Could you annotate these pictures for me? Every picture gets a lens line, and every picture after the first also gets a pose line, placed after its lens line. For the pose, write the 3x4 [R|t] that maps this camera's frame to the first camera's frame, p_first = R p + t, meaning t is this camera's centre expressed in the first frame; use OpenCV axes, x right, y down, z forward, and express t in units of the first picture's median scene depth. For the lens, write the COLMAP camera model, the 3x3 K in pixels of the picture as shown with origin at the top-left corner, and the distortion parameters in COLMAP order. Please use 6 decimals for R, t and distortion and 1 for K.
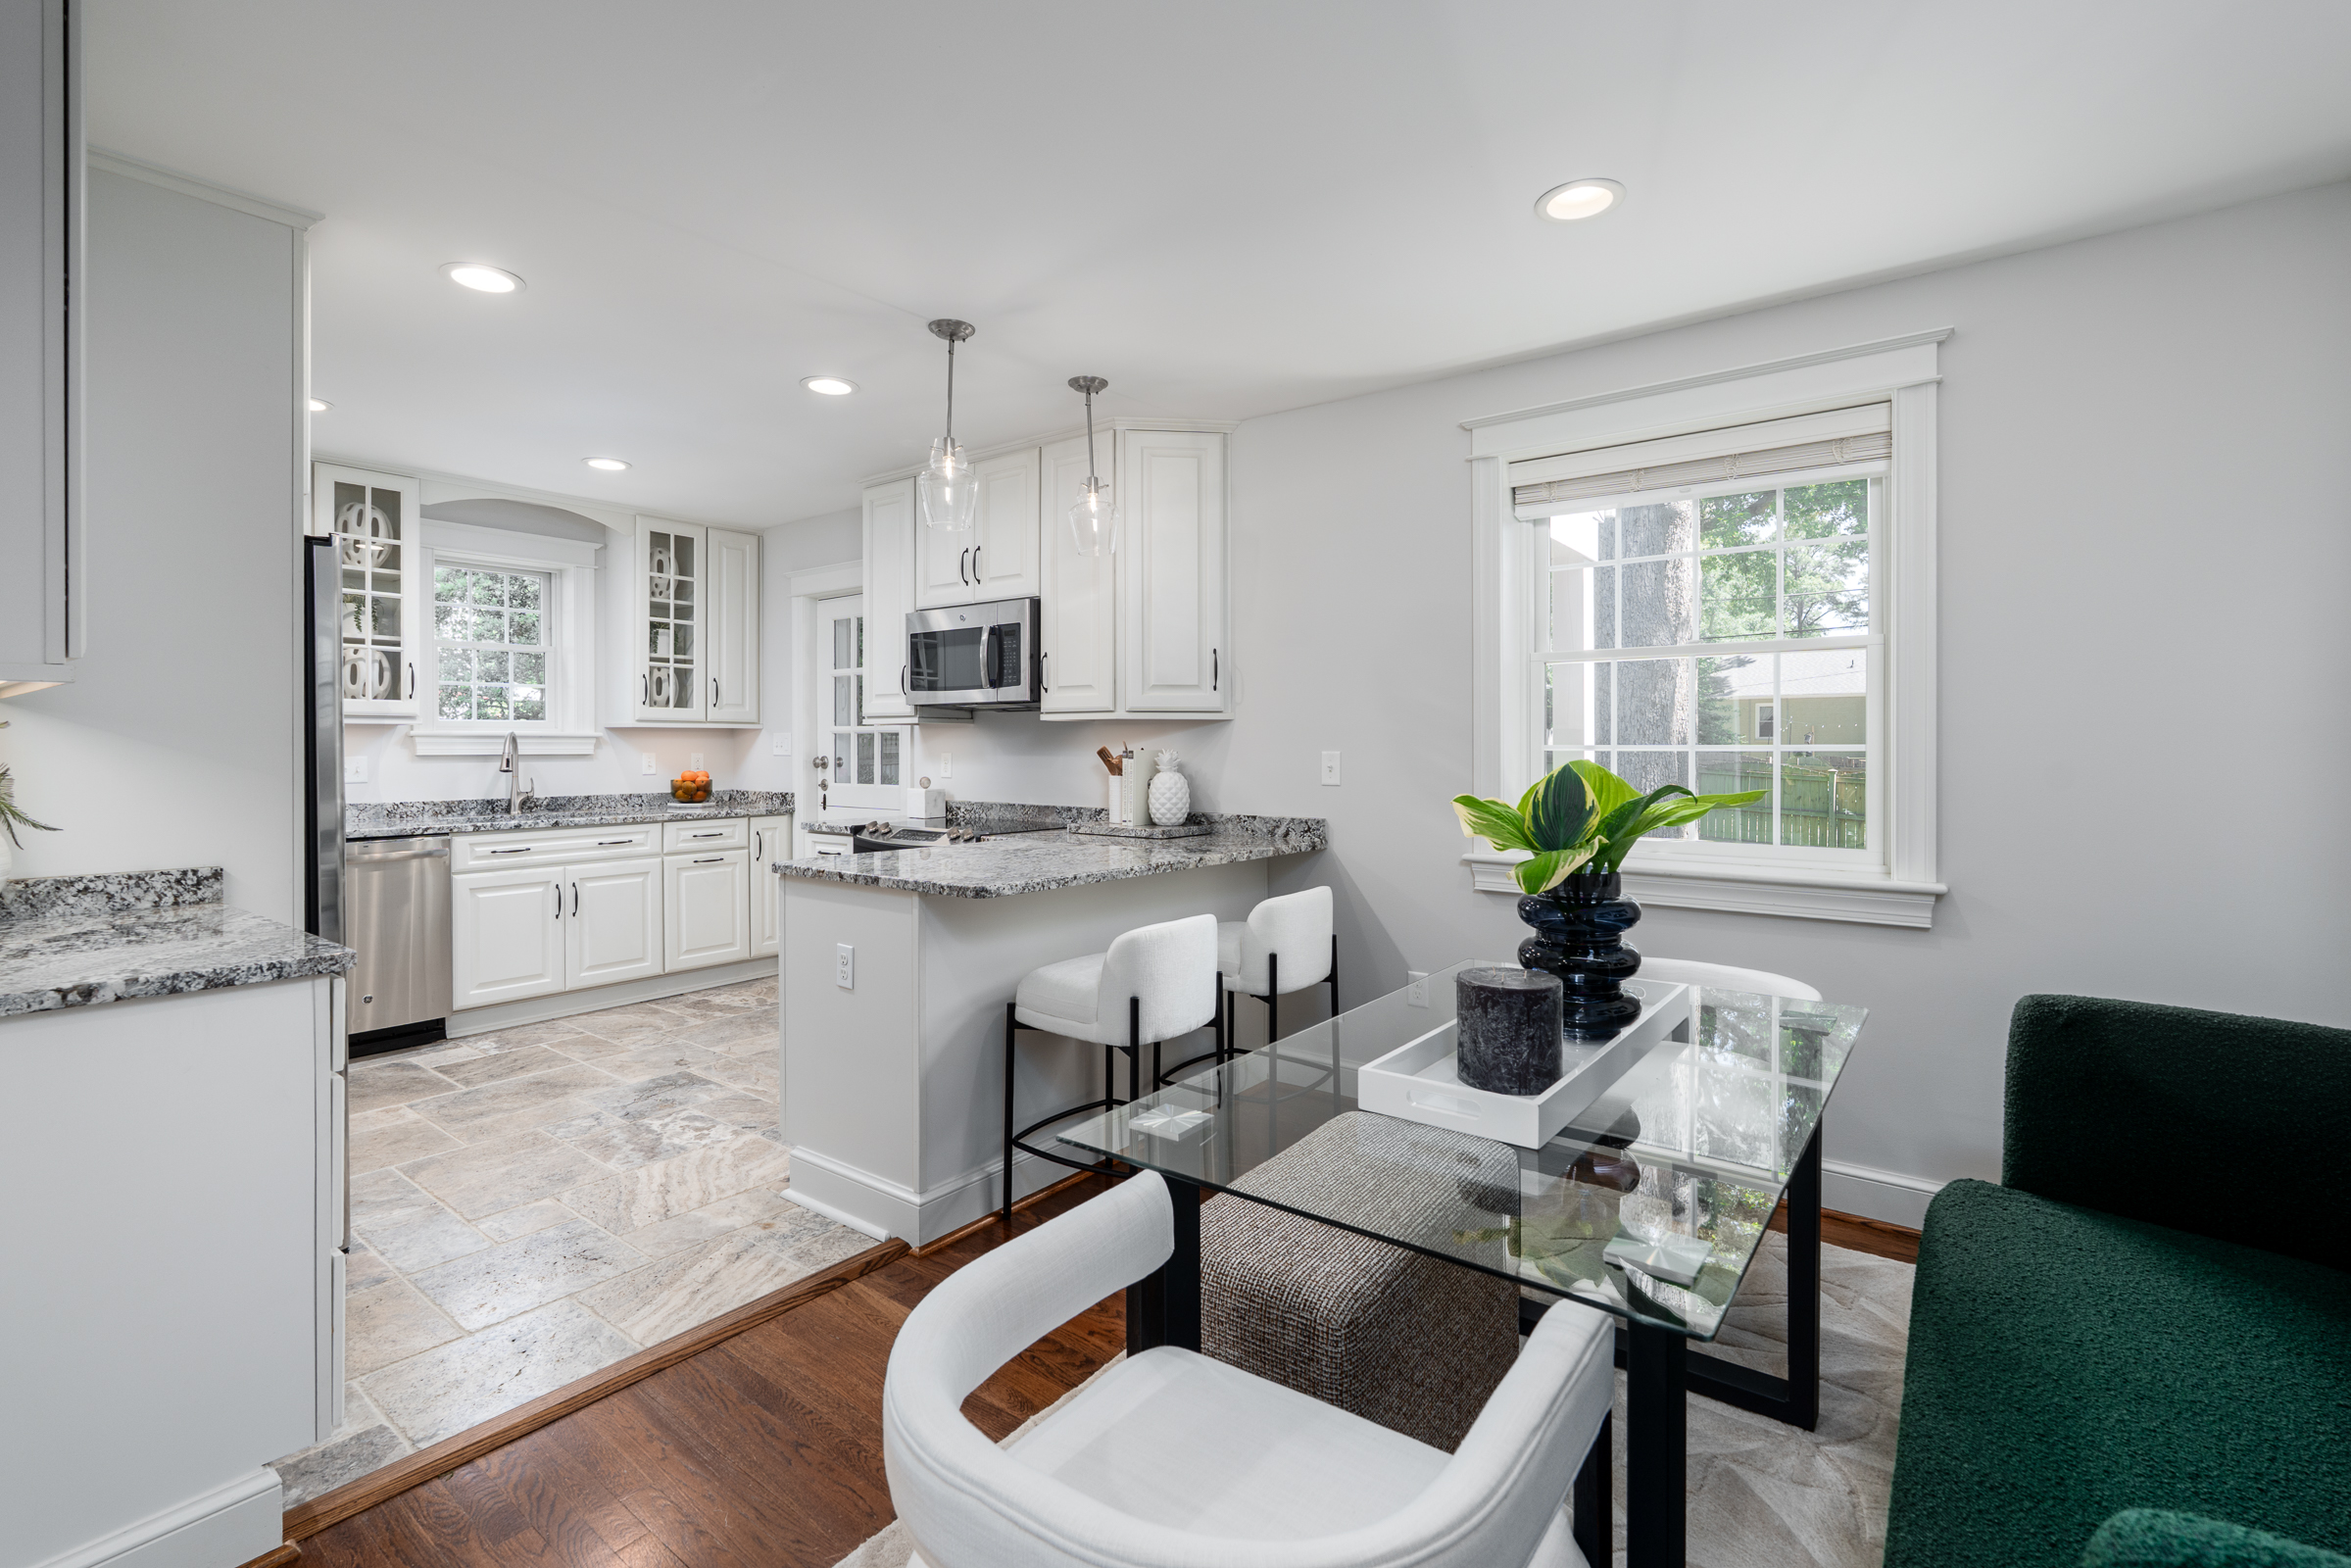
lens RADIAL K [[1060.3, 0, 1169.9], [0, 1060.3, 755.8], [0, 0, 1]] dist [-0.001425, -0.000863]
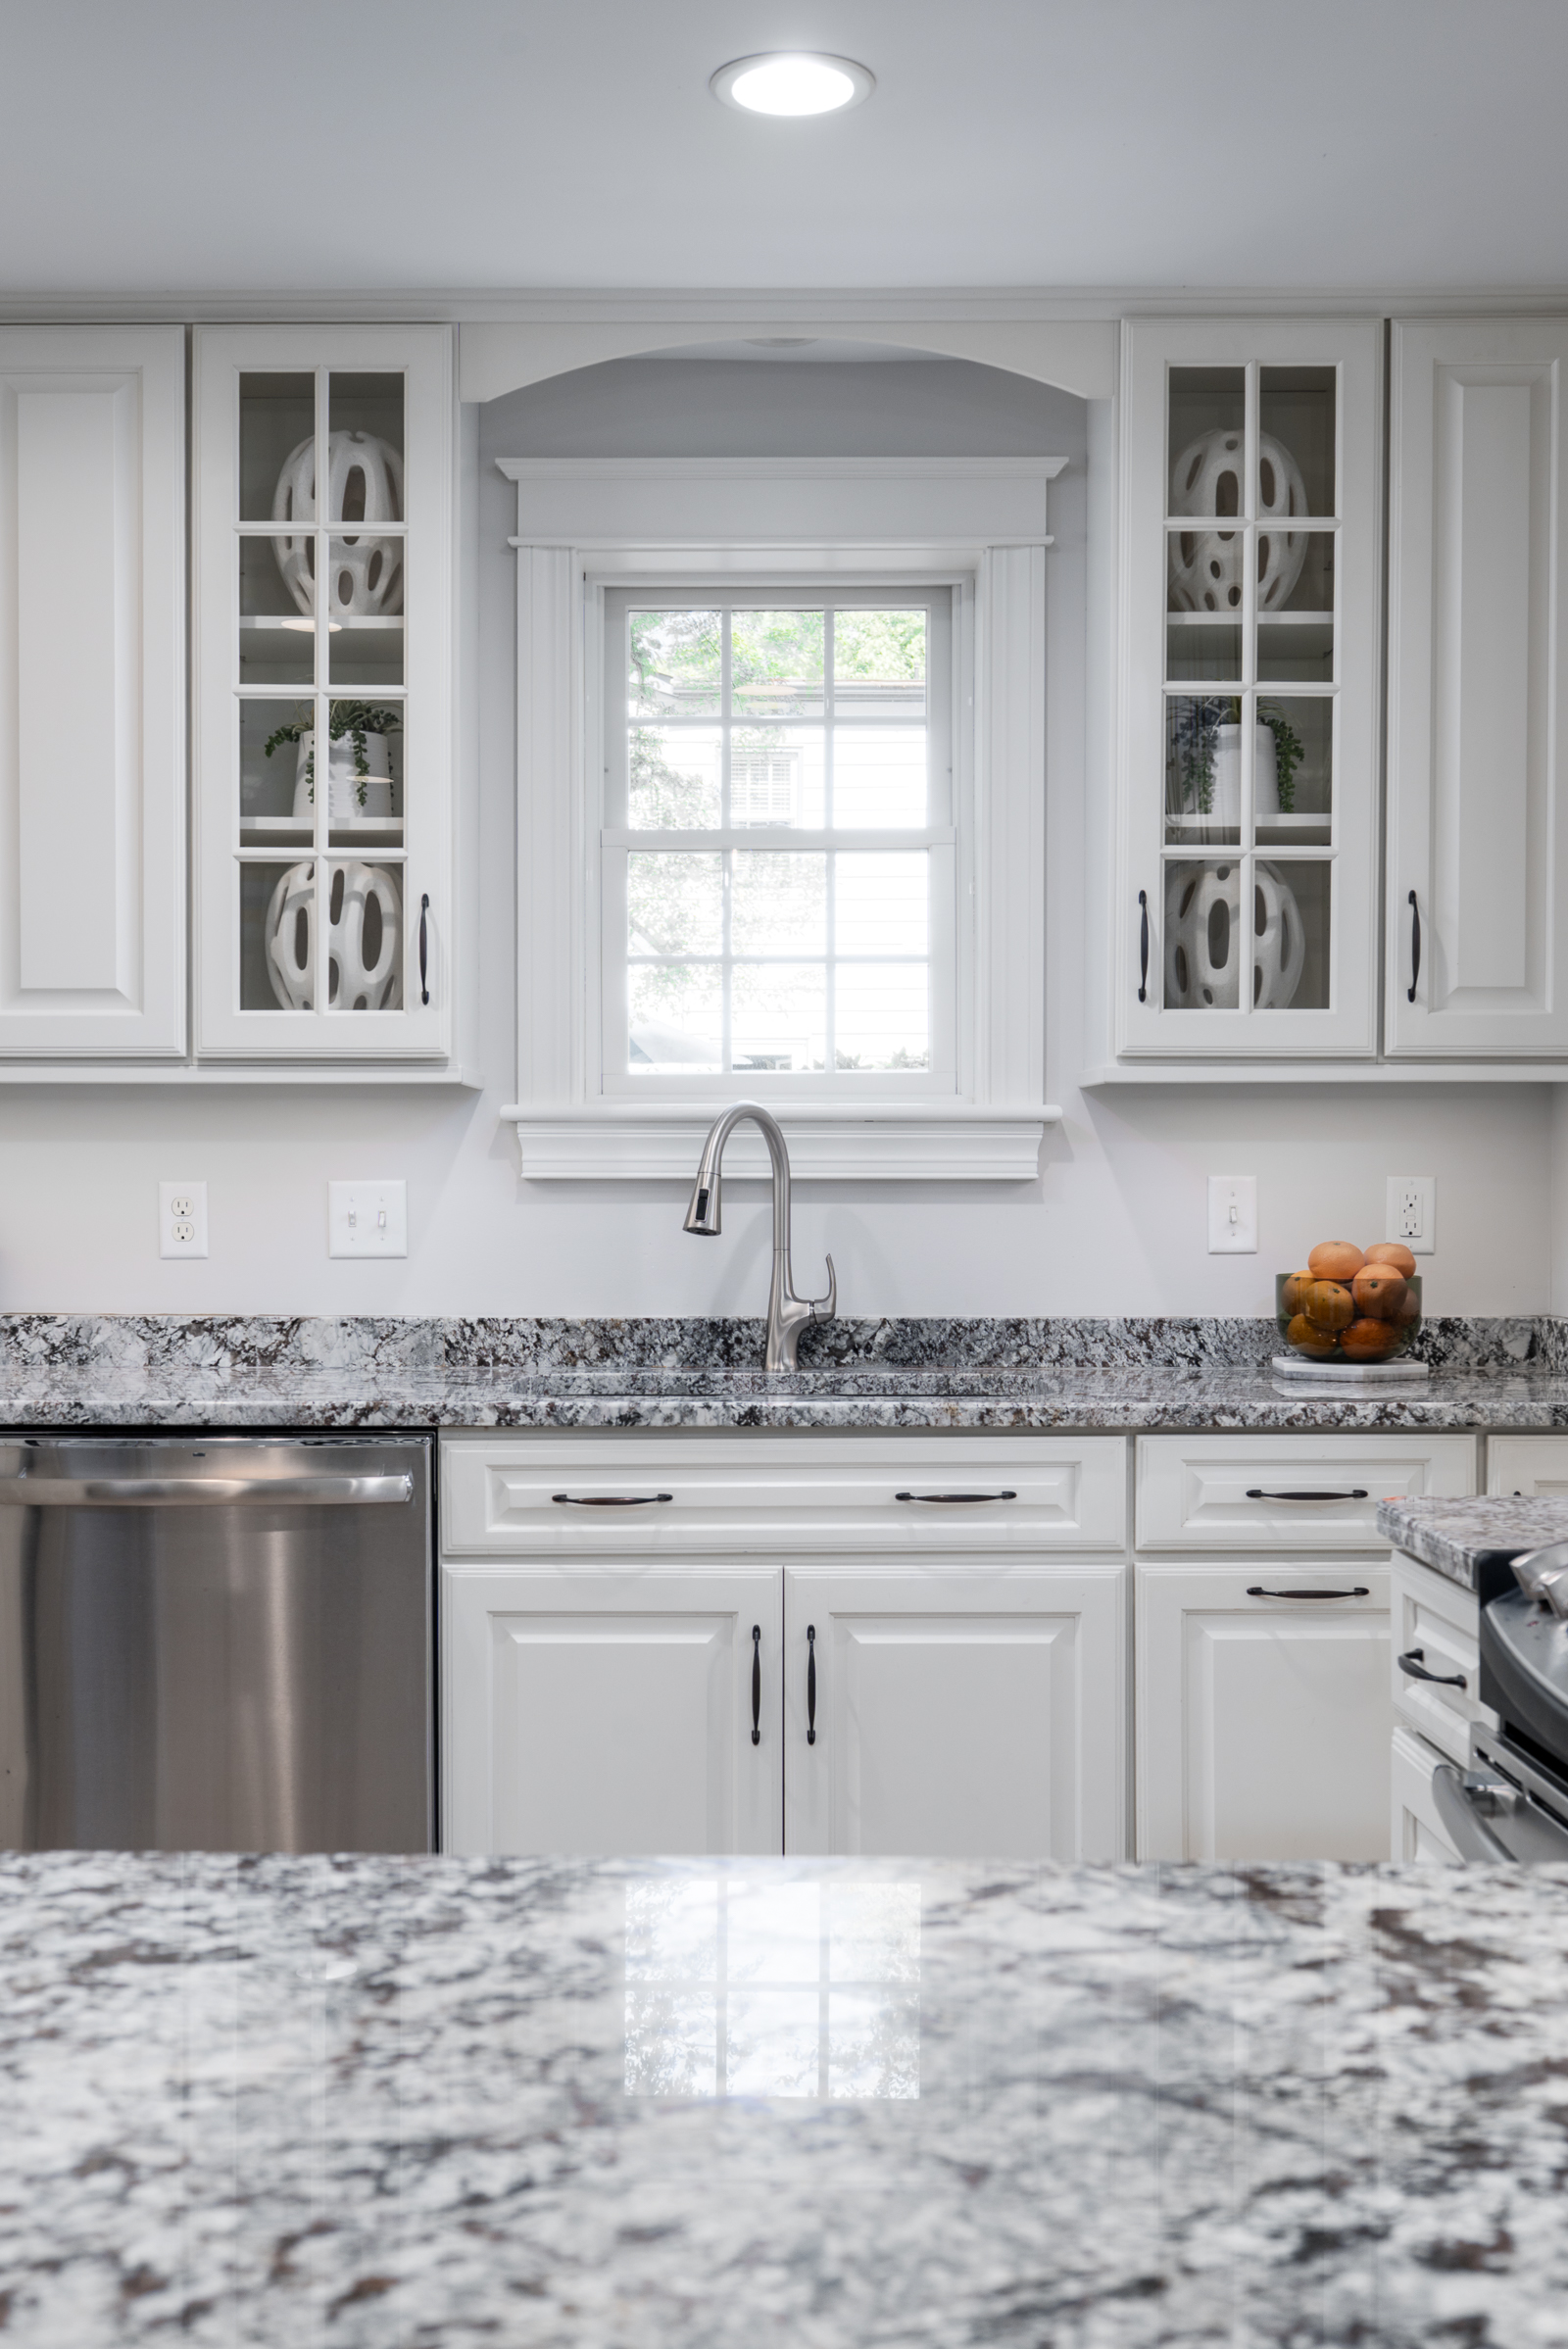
lens RADIAL K [[2761.1, 0, 709.0], [0, 2761.1, 1208.4], [0, 0, 1]] dist [0.004606, 0.000000]
pose [[0.599332, 0.012075, -0.800409, 0.017837], [-0.007440, 0.999927, 0.009514, 0.000101], [0.800466, 0.000253, 0.599378, 0.569655]]
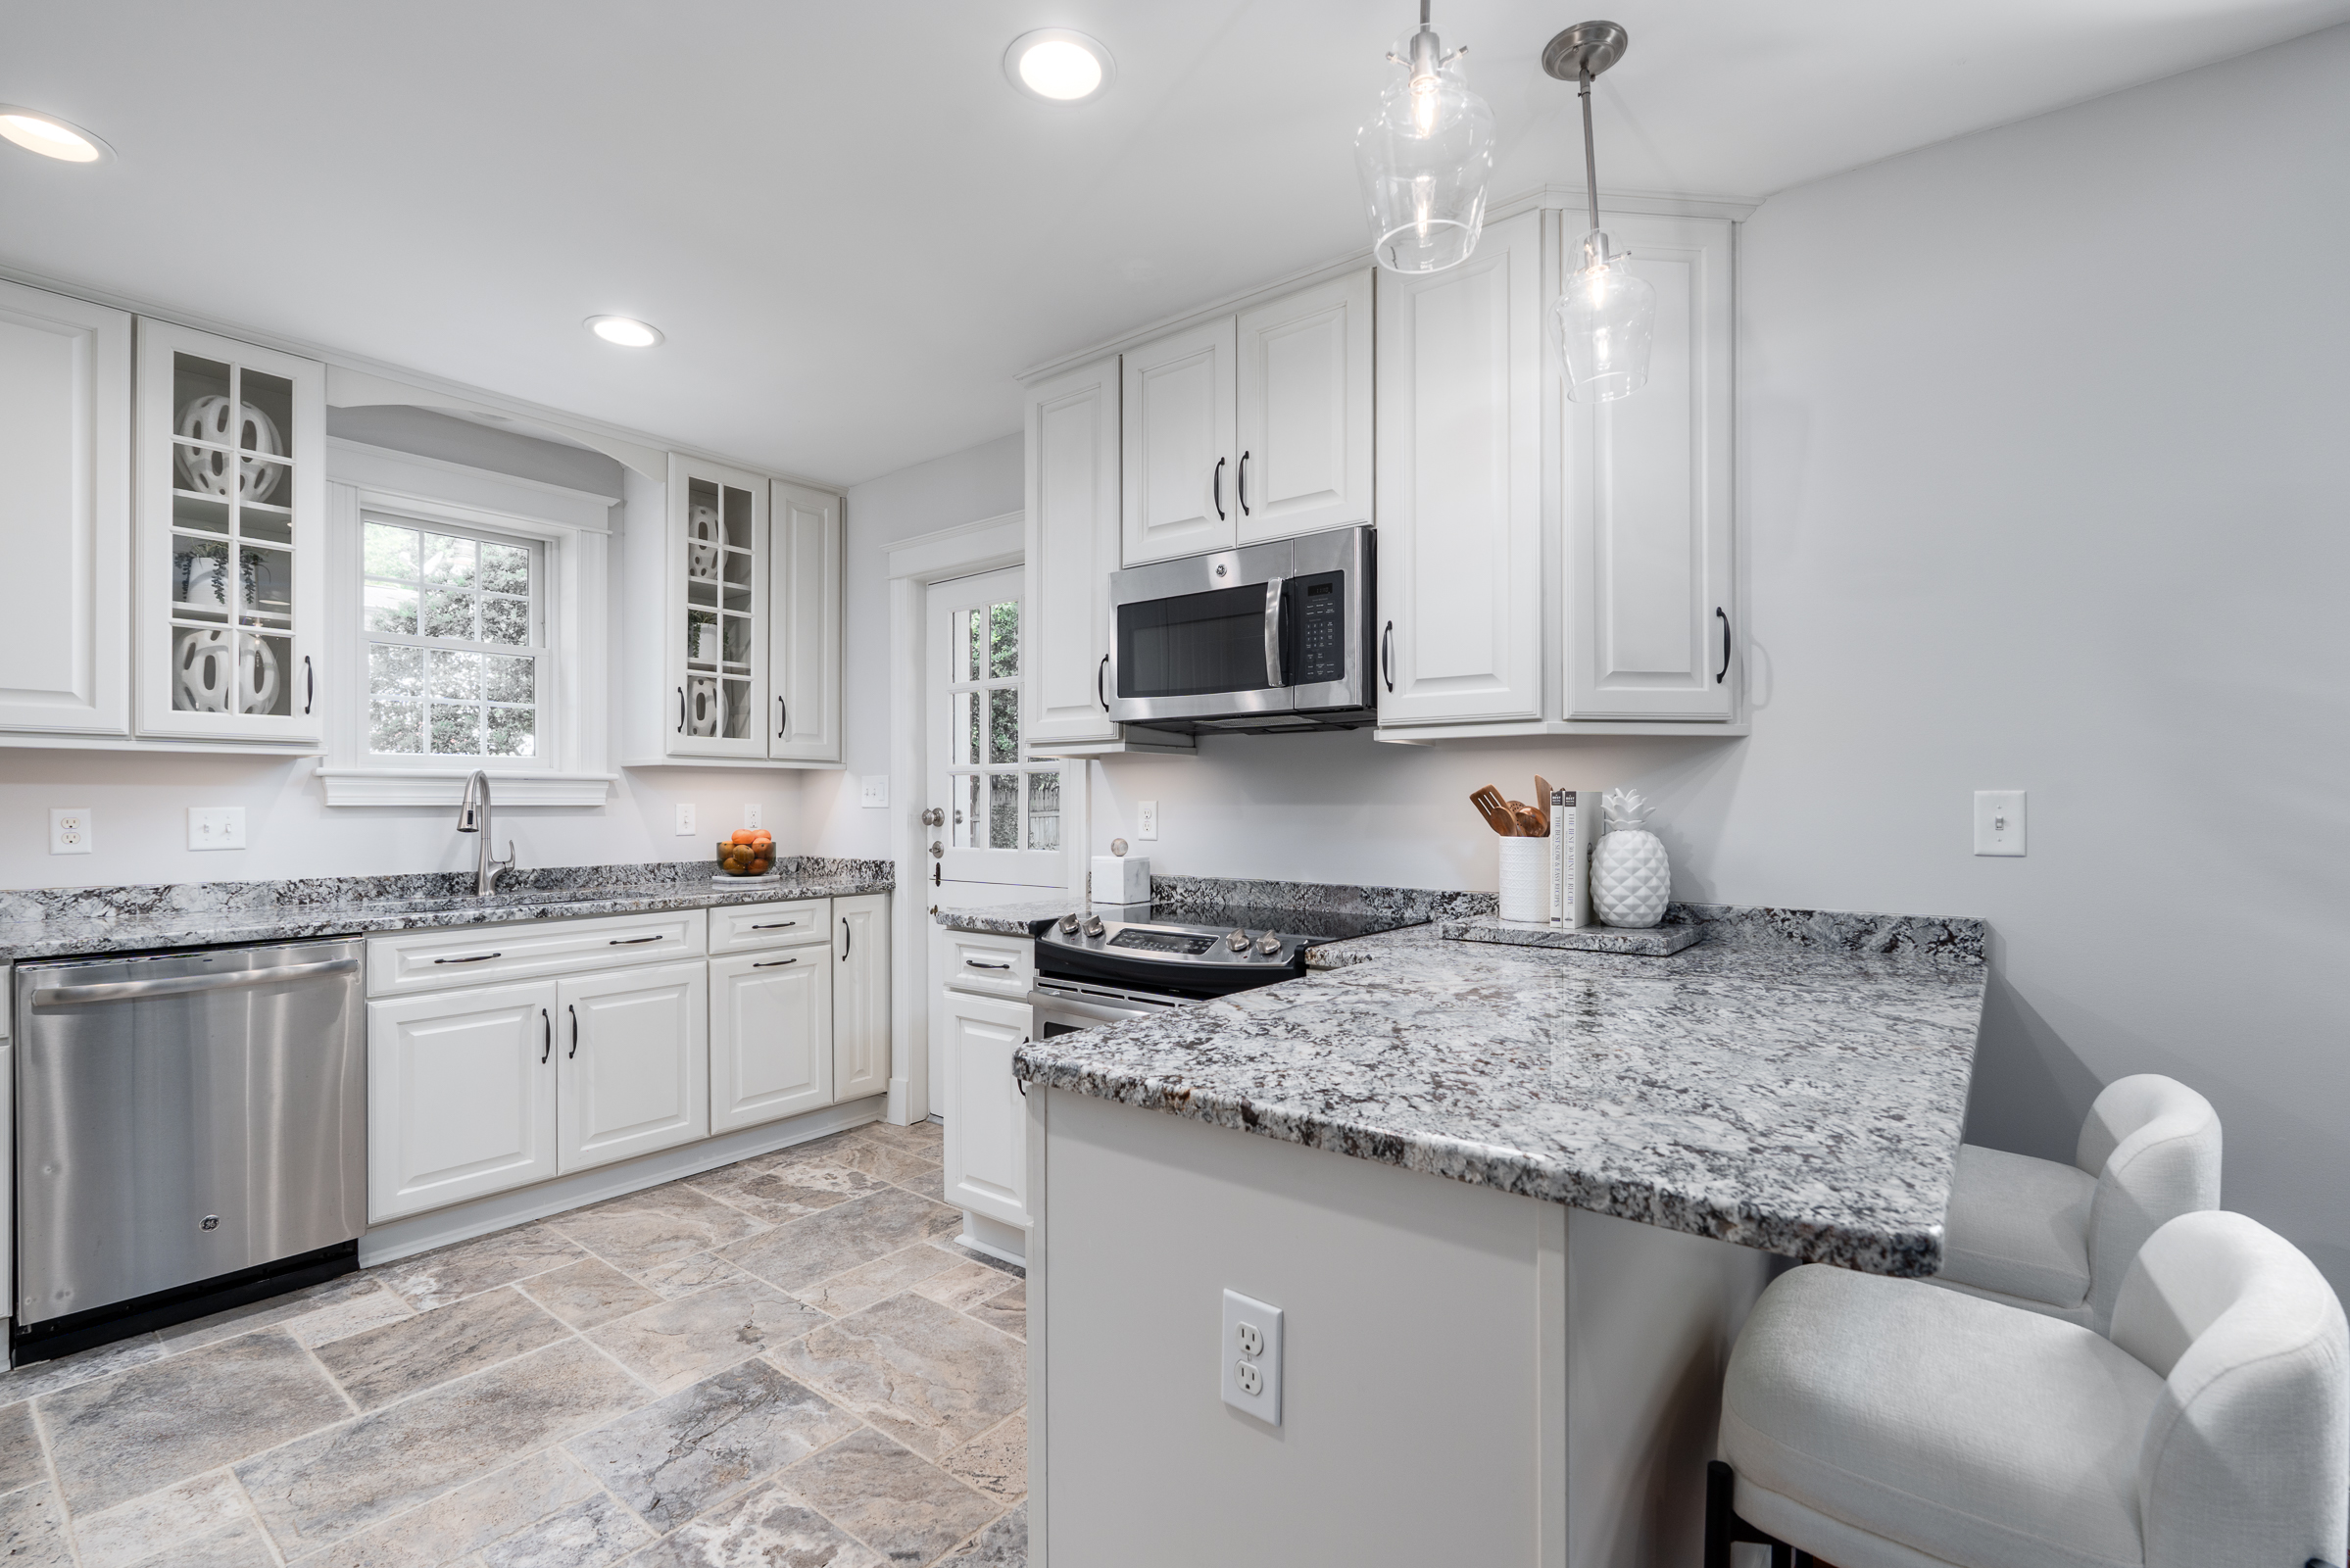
lens RADIAL K [[1059.9, 0, 1189.5], [0, 1059.9, 804.2], [0, 0, 1]] dist [-0.001425, -0.000863]
pose [[0.999995, -0.001694, -0.002742, -0.201497], [0.001669, 0.999955, -0.009294, 0.005590], [0.002758, 0.009289, 0.999953, 0.387896]]
